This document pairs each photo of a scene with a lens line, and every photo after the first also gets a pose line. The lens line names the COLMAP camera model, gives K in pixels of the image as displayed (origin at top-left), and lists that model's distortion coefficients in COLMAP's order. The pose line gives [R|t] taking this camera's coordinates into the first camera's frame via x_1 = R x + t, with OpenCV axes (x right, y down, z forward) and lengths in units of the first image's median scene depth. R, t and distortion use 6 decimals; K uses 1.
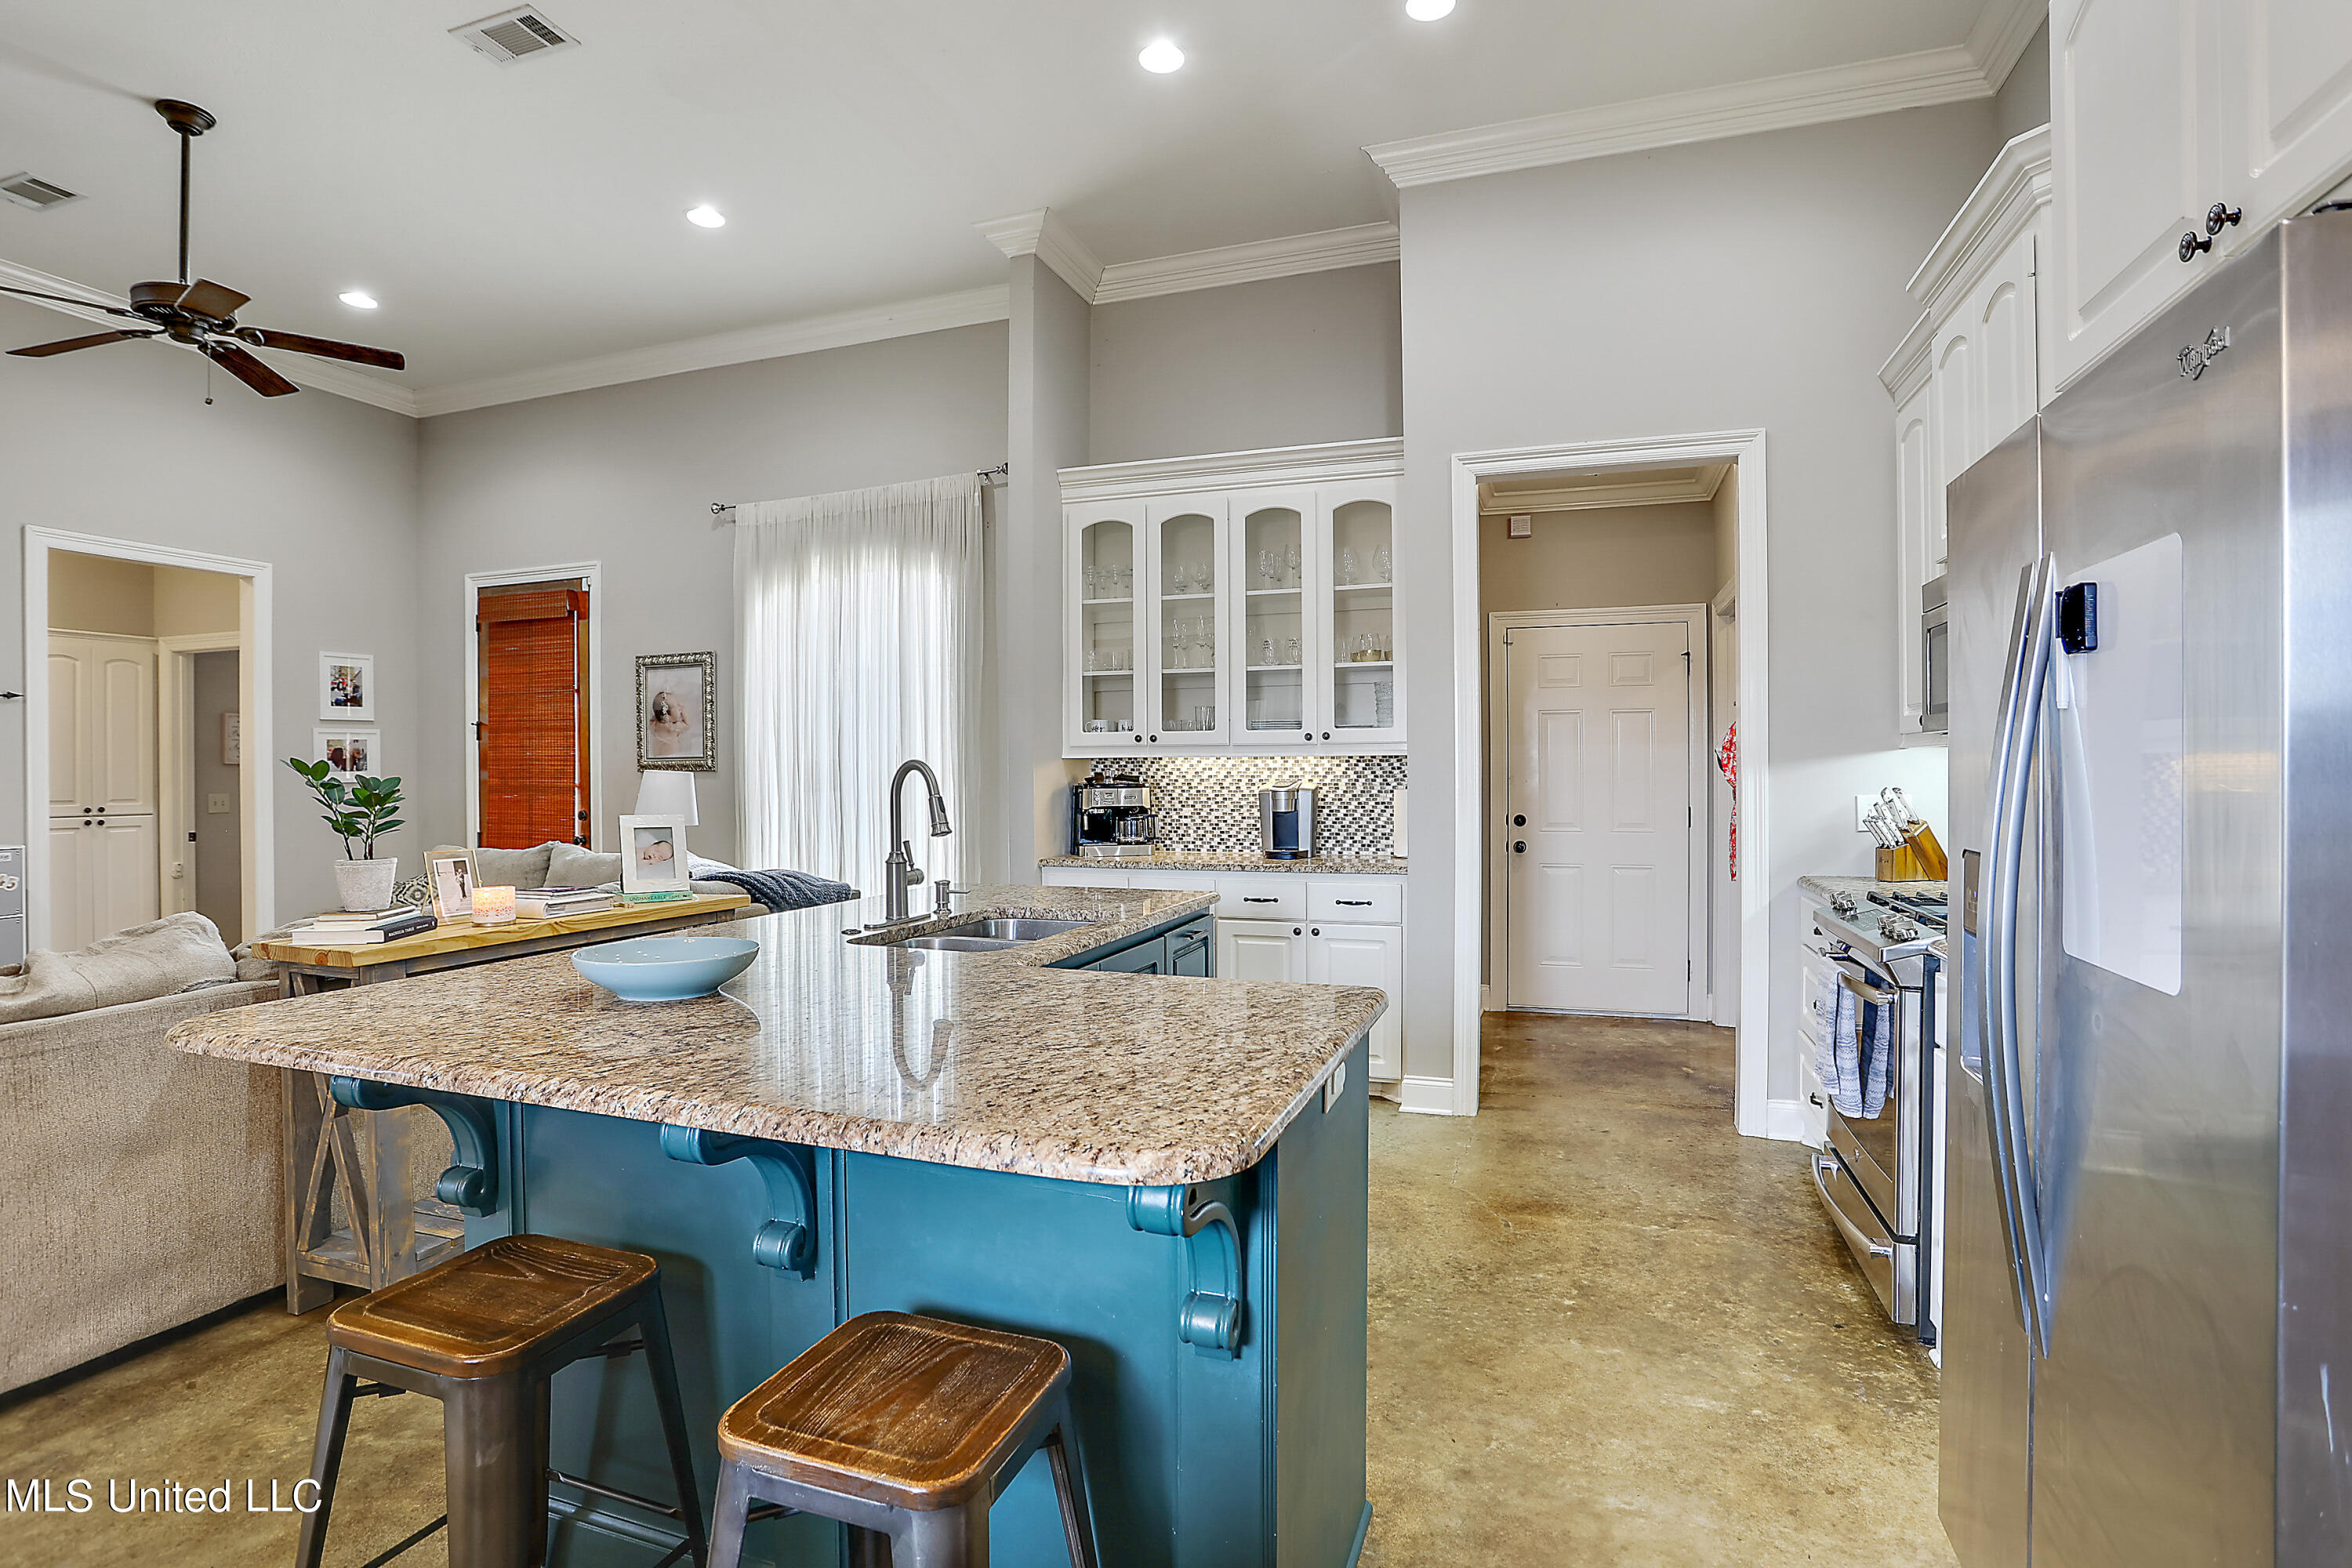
lens RADIAL K [[1161.1, 0, 1174.6], [0, 1161.1, 772.3], [0, 0, 1]] dist [-0.046951, 0.007594]
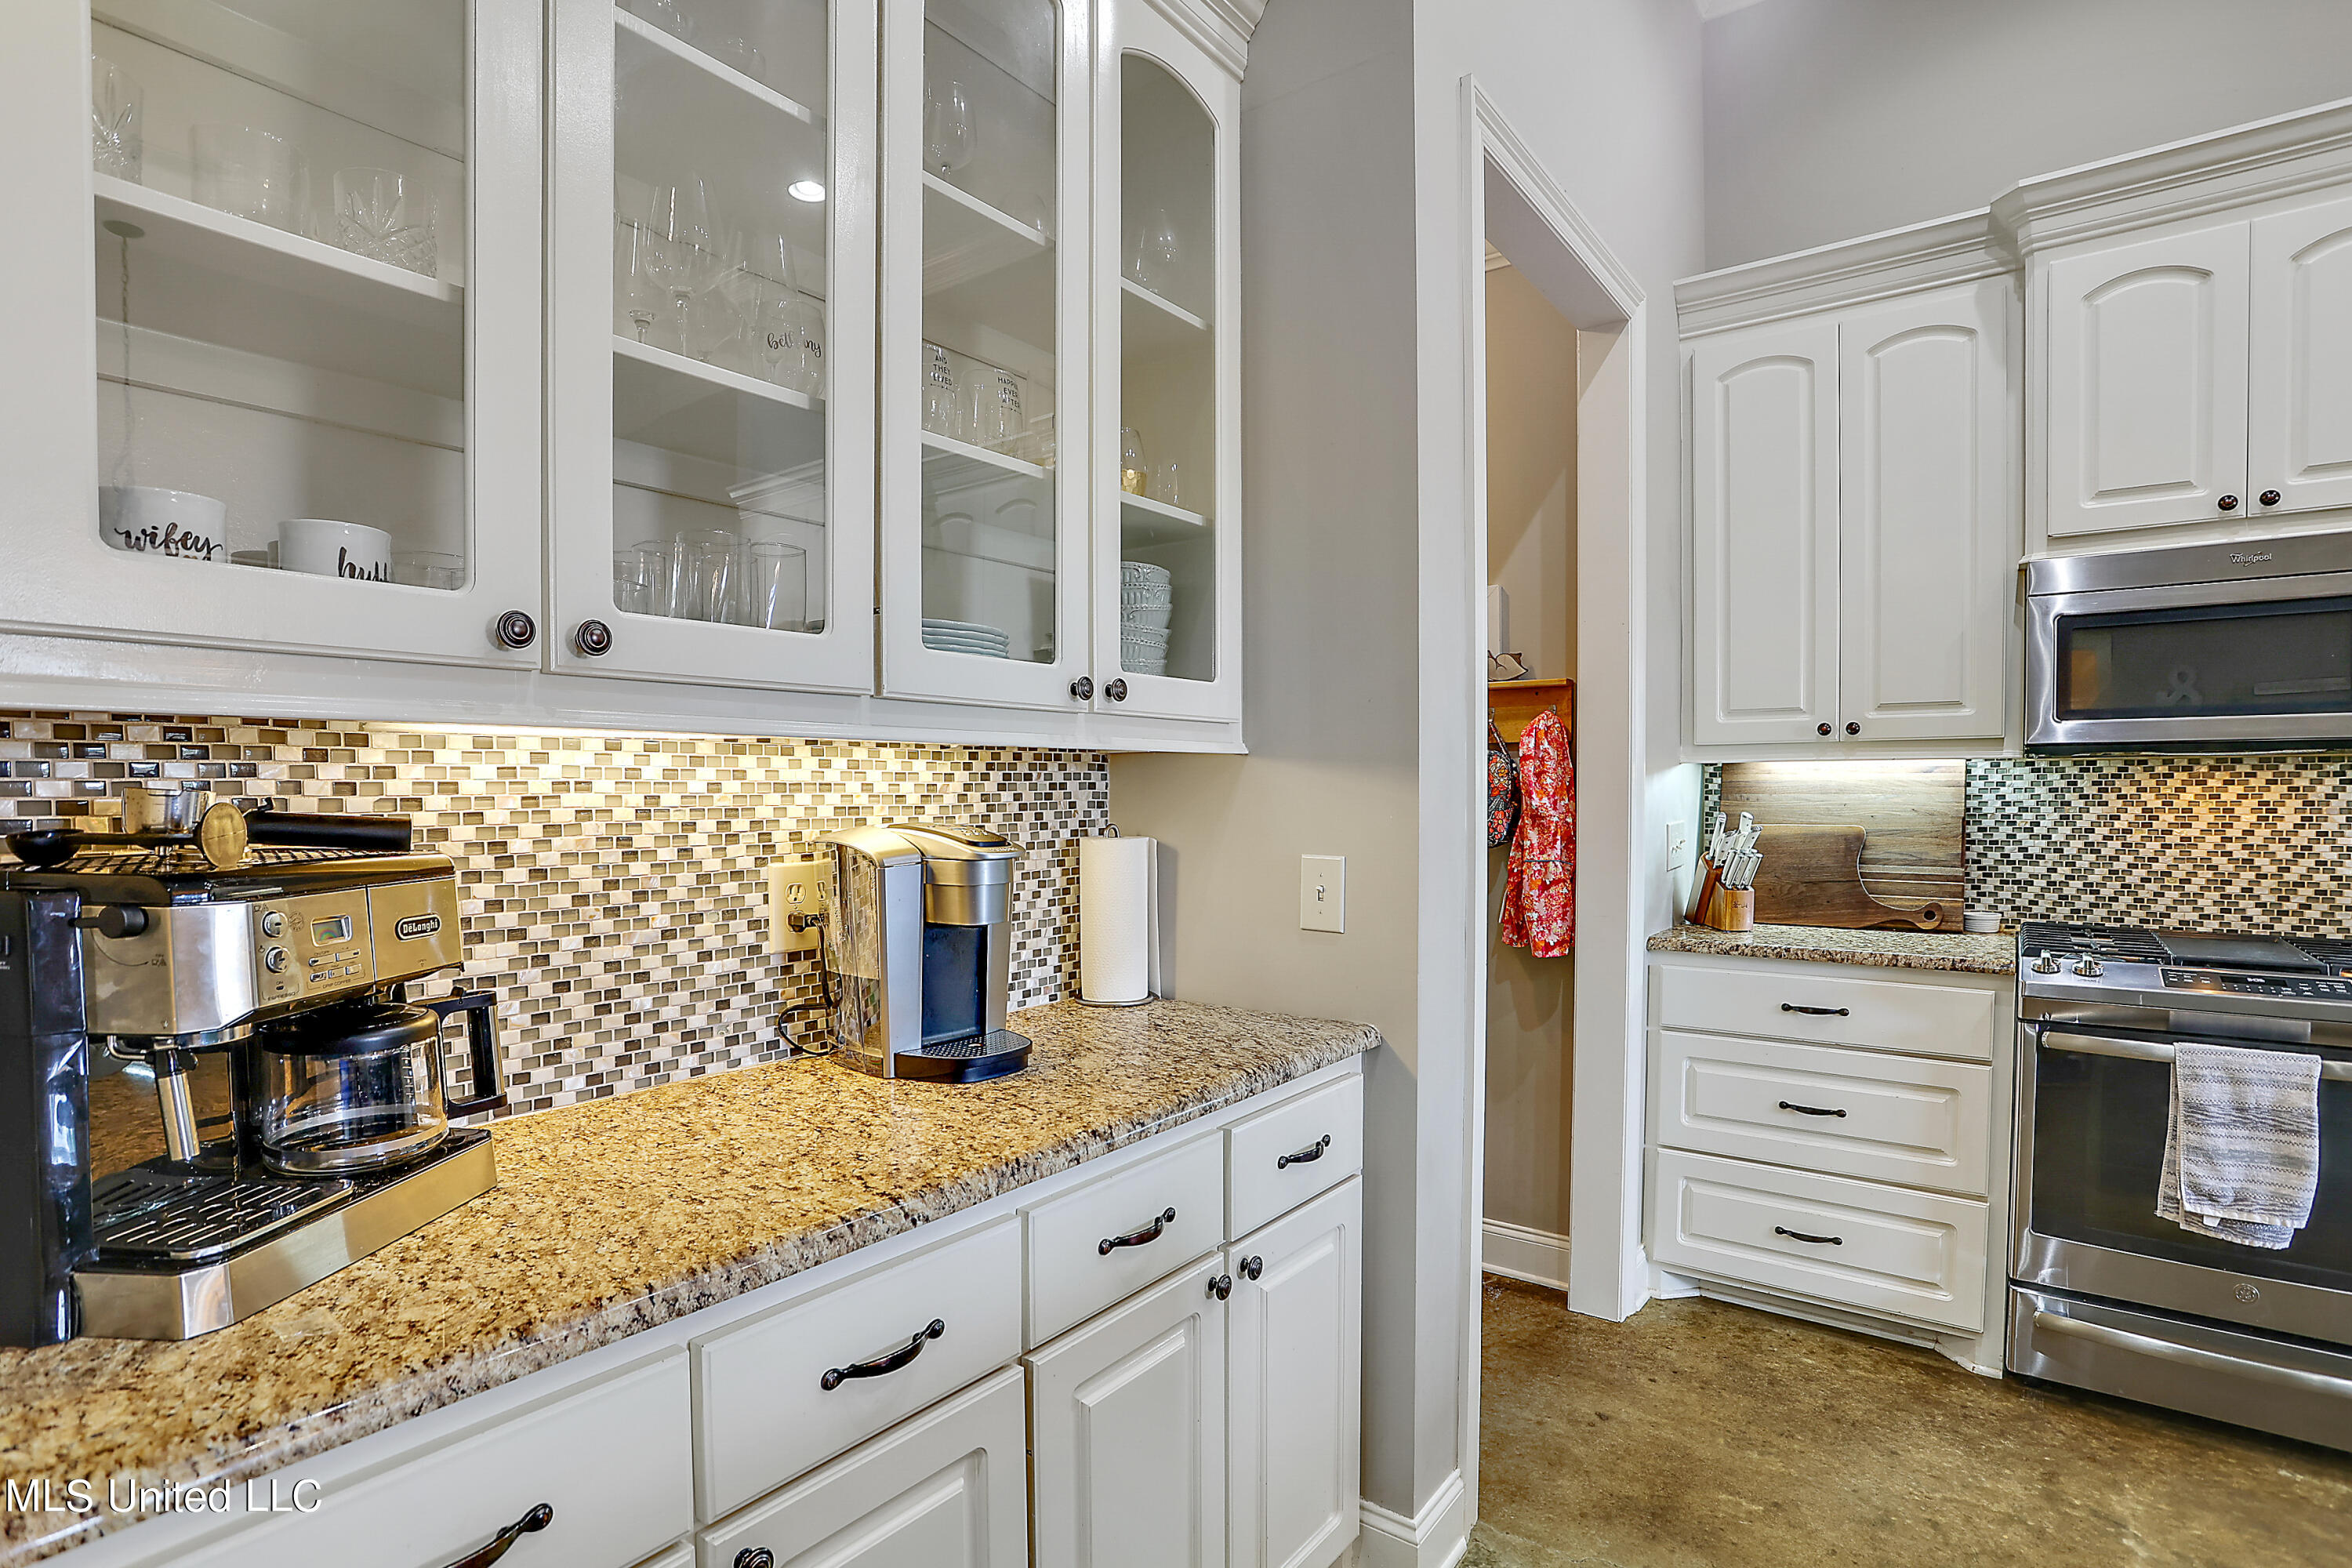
lens RADIAL K [[1161.1, 0, 1134.6], [0, 1161.1, 825.3], [0, 0, 1]] dist [-0.046951, 0.007594]
pose [[0.308547, -0.026425, 0.950842, -0.188497], [0.005142, 0.999646, 0.026112, -0.000126], [-0.951195, -0.003167, 0.308573, 0.846144]]
